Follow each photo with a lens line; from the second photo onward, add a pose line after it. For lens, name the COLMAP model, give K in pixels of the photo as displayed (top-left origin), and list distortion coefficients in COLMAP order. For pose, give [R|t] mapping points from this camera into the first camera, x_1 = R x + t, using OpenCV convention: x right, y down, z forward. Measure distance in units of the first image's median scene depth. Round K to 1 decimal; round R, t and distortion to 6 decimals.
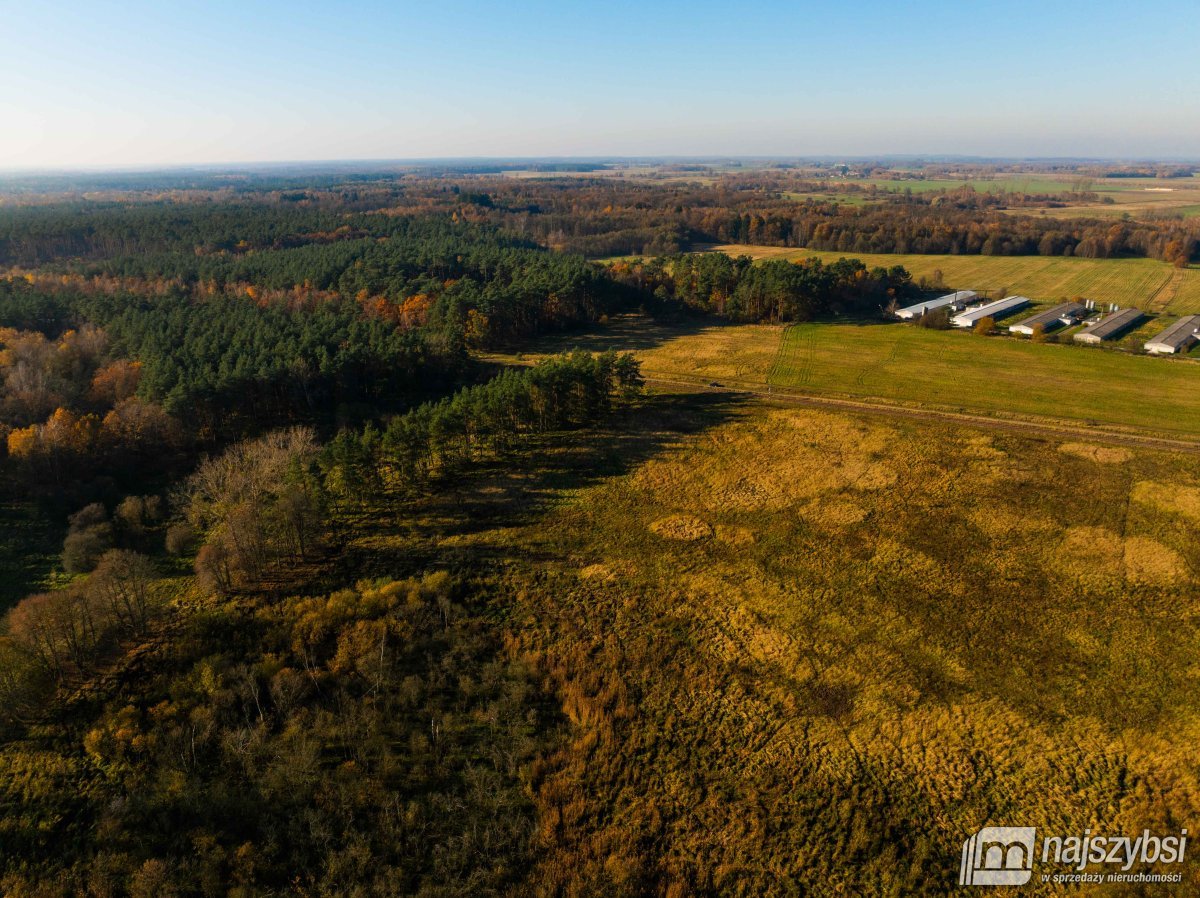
lens RADIAL K [[850.2, 0, 596.4], [0, 850.2, 452.9], [0, 0, 1]] dist [-0.039208, 0.003465]
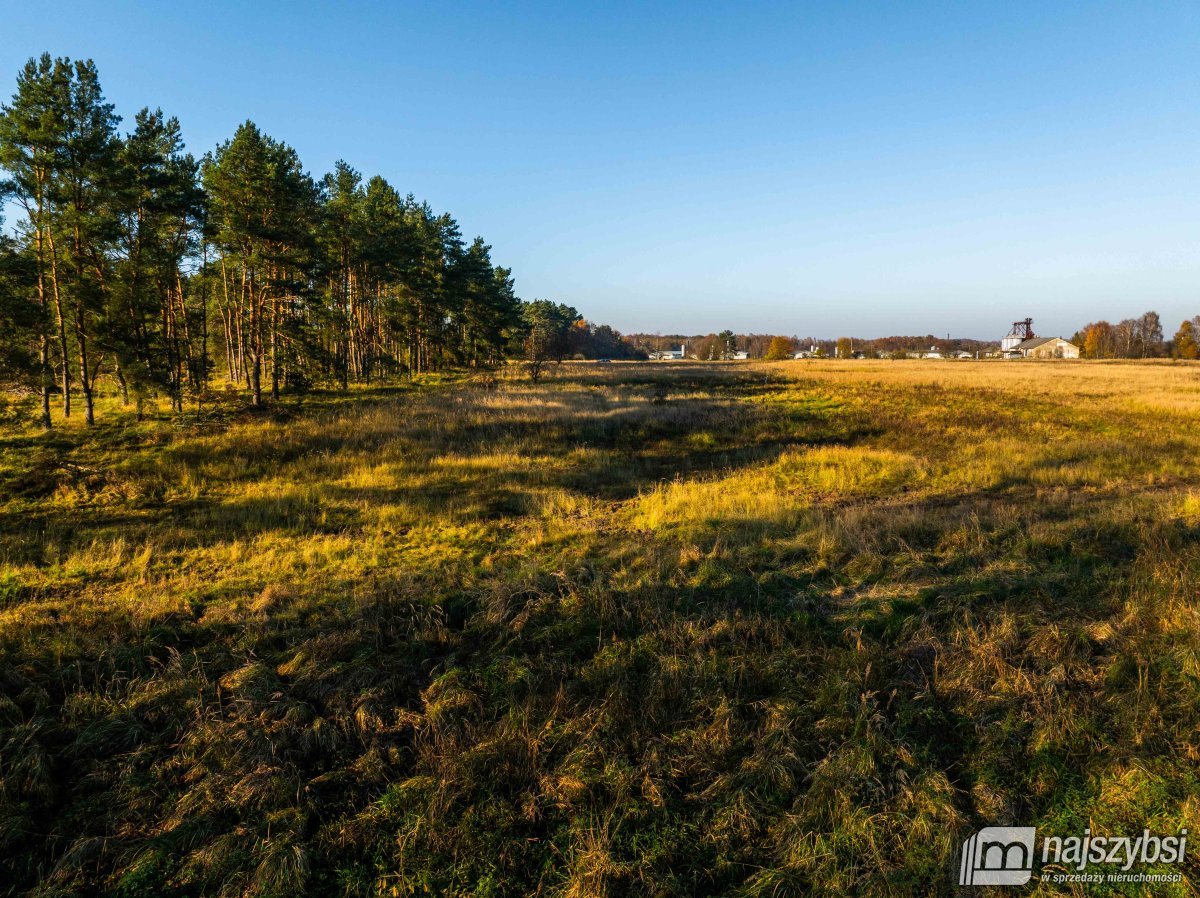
lens RADIAL K [[850.2, 0, 598.5], [0, 850.2, 448.6], [0, 0, 1]] dist [-0.039208, 0.003465]
pose [[0.844600, -0.059200, 0.532115, -0.239670], [0.180594, 0.967123, -0.179051, 0.107602], [-0.504021, 0.247323, 0.827523, 0.796820]]
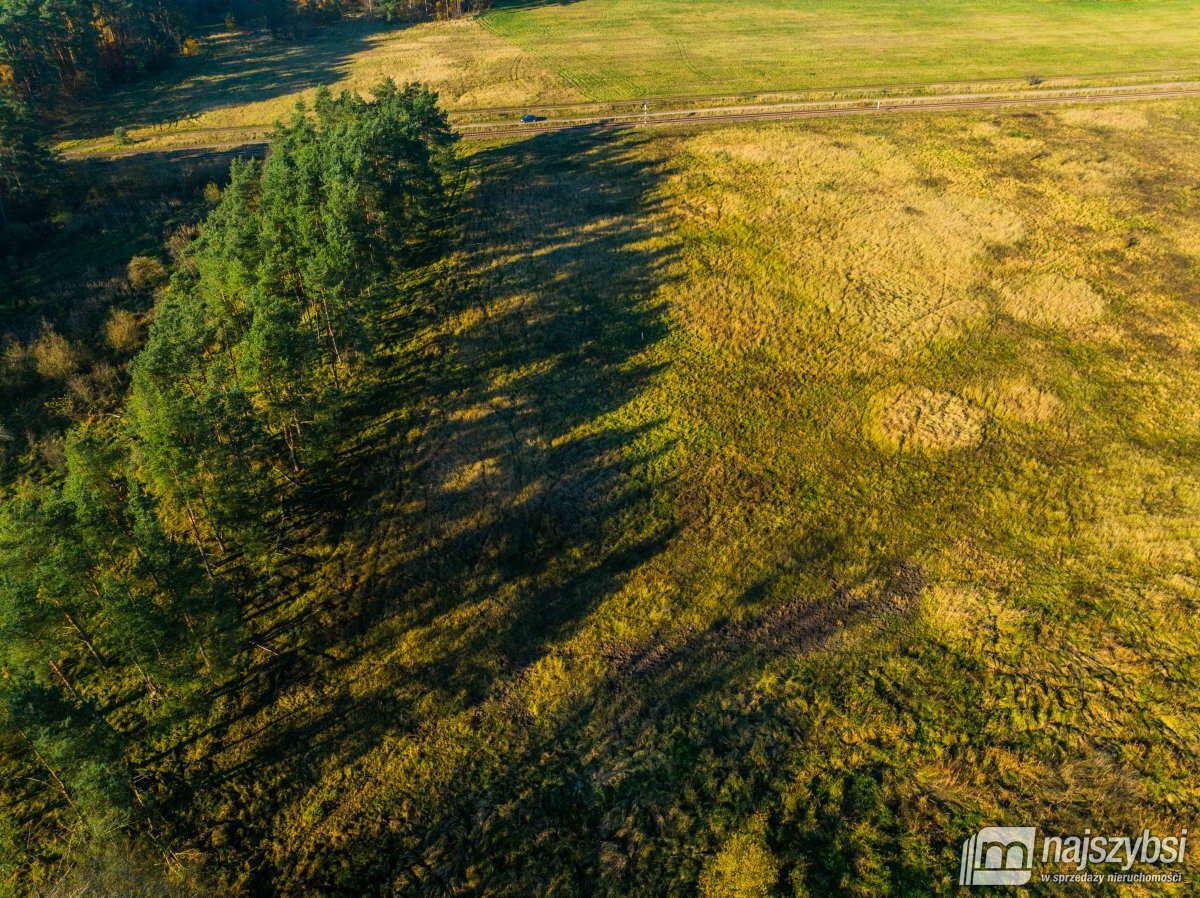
lens RADIAL K [[850.2, 0, 607.2], [0, 850.2, 451.6], [0, 0, 1]] dist [-0.039208, 0.003465]
pose [[0.806335, -0.363523, 0.466556, -0.256301], [0.206973, 0.912373, 0.353183, -0.095148], [-0.554063, -0.188220, 0.810918, 0.649350]]
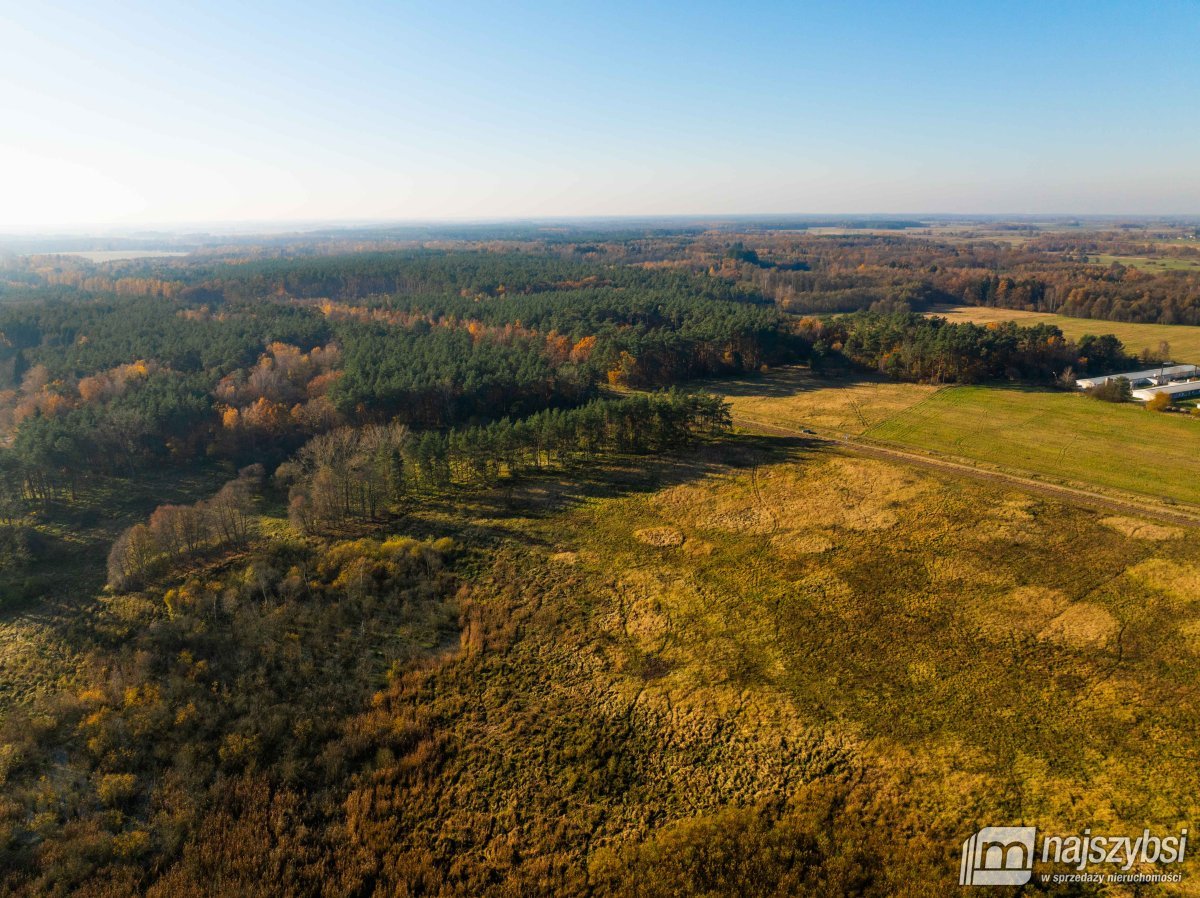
lens RADIAL K [[850.2, 0, 593.2], [0, 850.2, 449.5], [0, 0, 1]] dist [-0.039208, 0.003465]
pose [[0.932228, 0.096023, -0.348900, 0.378860], [-0.118162, 0.992076, -0.042683, 0.027857], [0.342037, 0.081017, 0.936187, -0.124744]]
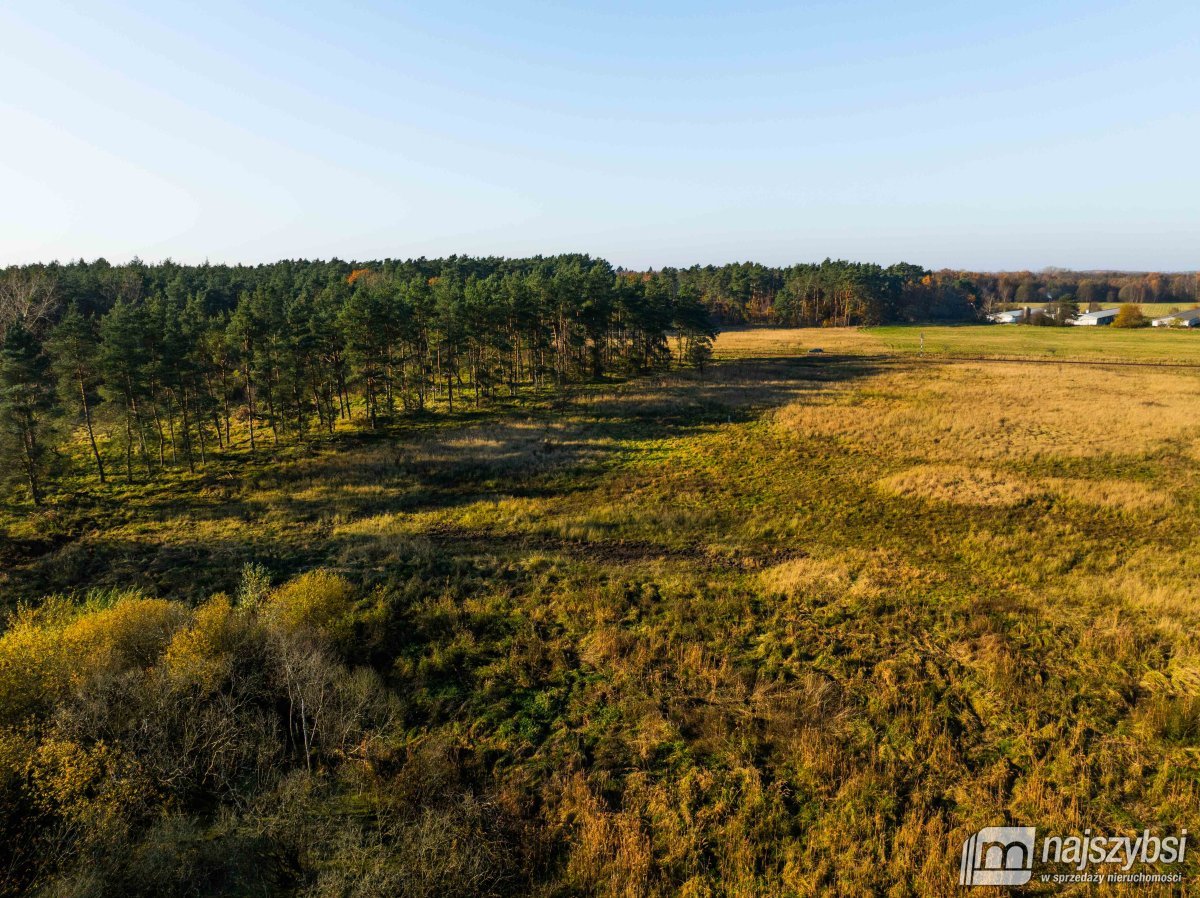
lens RADIAL K [[850.2, 0, 596.7], [0, 850.2, 437.6], [0, 0, 1]] dist [-0.039208, 0.003465]
pose [[0.998907, -0.013475, 0.044763, -0.079794], [0.020306, 0.987572, -0.155853, 0.114195], [-0.042106, 0.156591, 0.986766, 0.564005]]
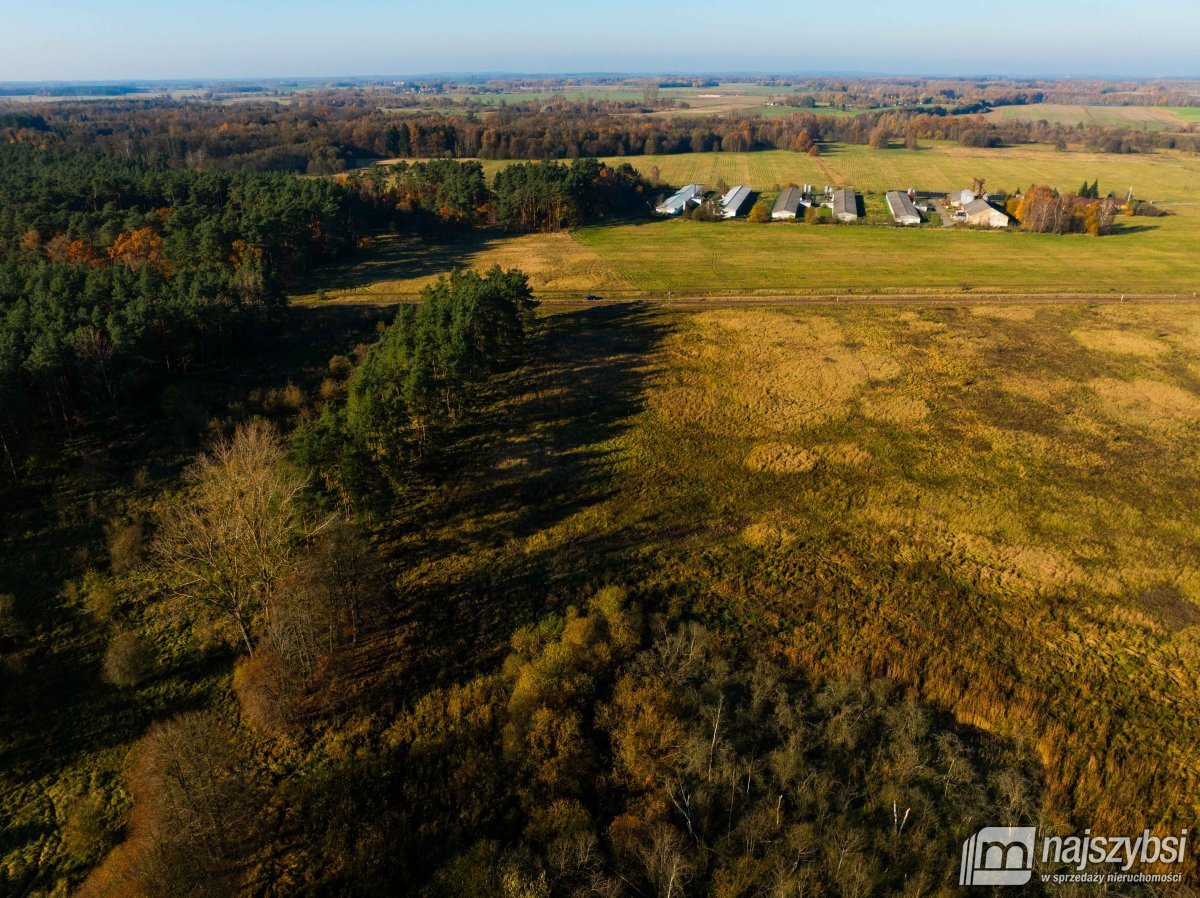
lens RADIAL K [[850.2, 0, 601.0], [0, 850.2, 449.9], [0, 0, 1]] dist [-0.039208, 0.003465]
pose [[0.876275, -0.196201, 0.440054, -0.379491], [0.160844, 0.980059, 0.116679, -0.040153], [-0.454171, -0.031463, 0.890359, 0.322358]]
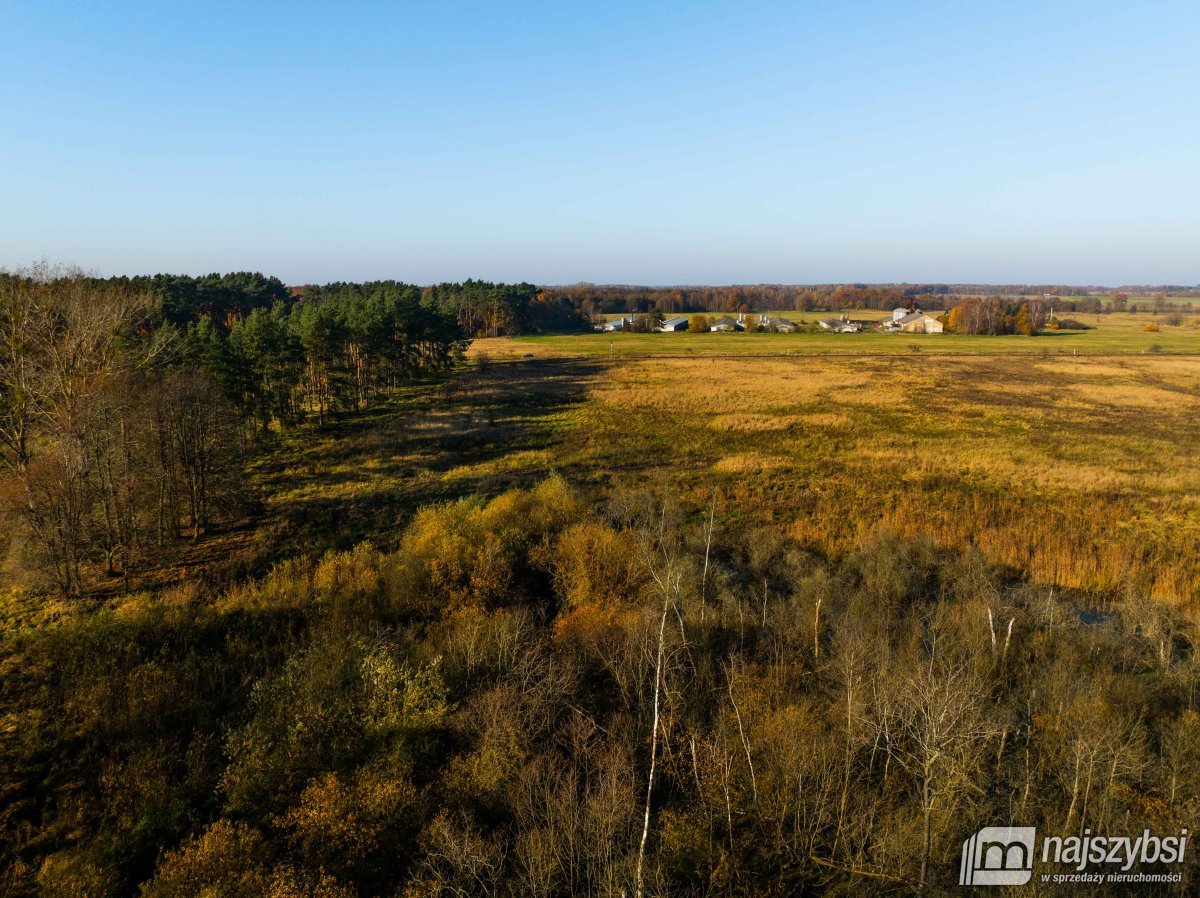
lens RADIAL K [[850.2, 0, 601.8], [0, 850.2, 447.8], [0, 0, 1]] dist [-0.039208, 0.003465]
pose [[0.838955, -0.097257, 0.535440, -0.350890], [0.180792, 0.977829, -0.105661, 0.147584], [-0.513293, 0.185448, 0.837938, 0.441052]]
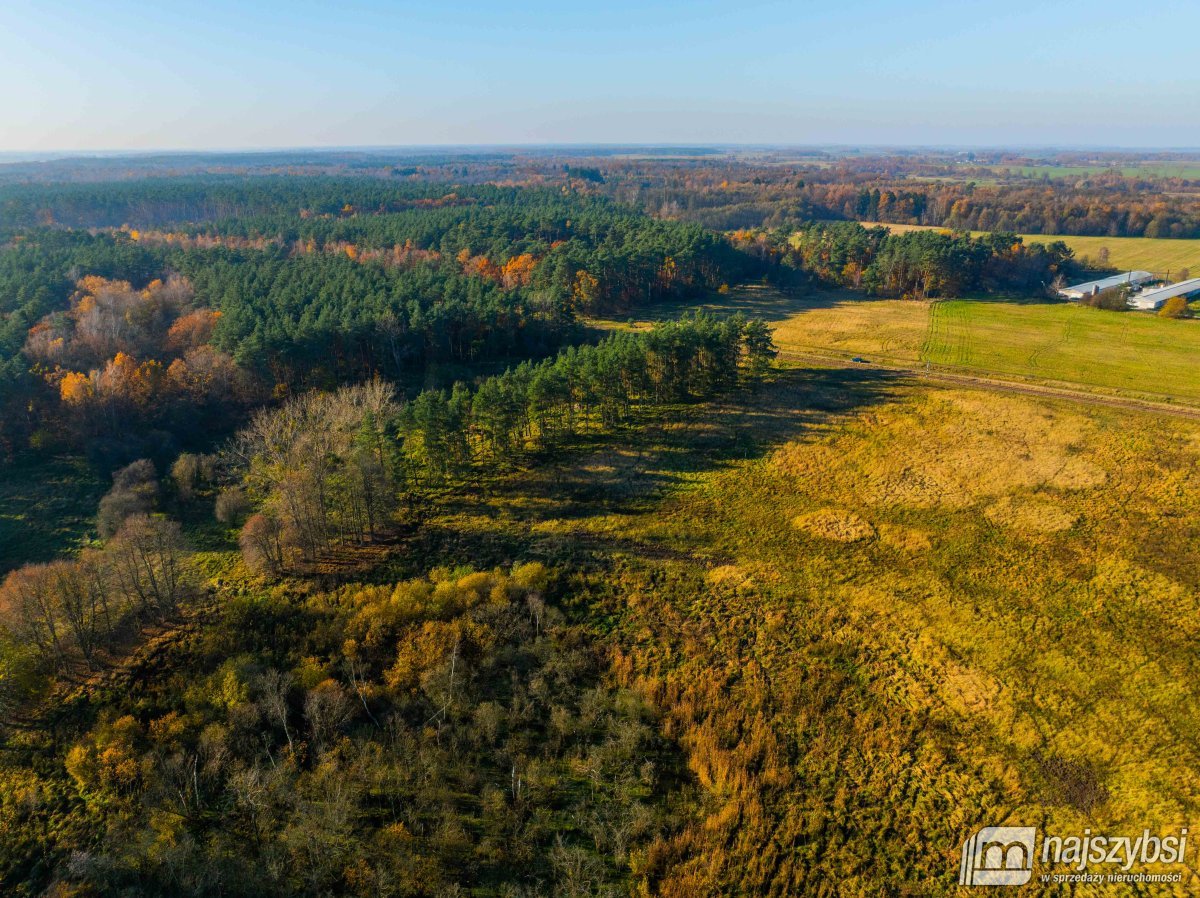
lens RADIAL K [[850.2, 0, 595.6], [0, 850.2, 448.4], [0, 0, 1]] dist [-0.039208, 0.003465]
pose [[0.992389, 0.045496, -0.114427, -0.031523], [-0.044557, 0.998949, 0.010744, 0.016574], [0.114796, -0.005564, 0.993374, 0.171887]]
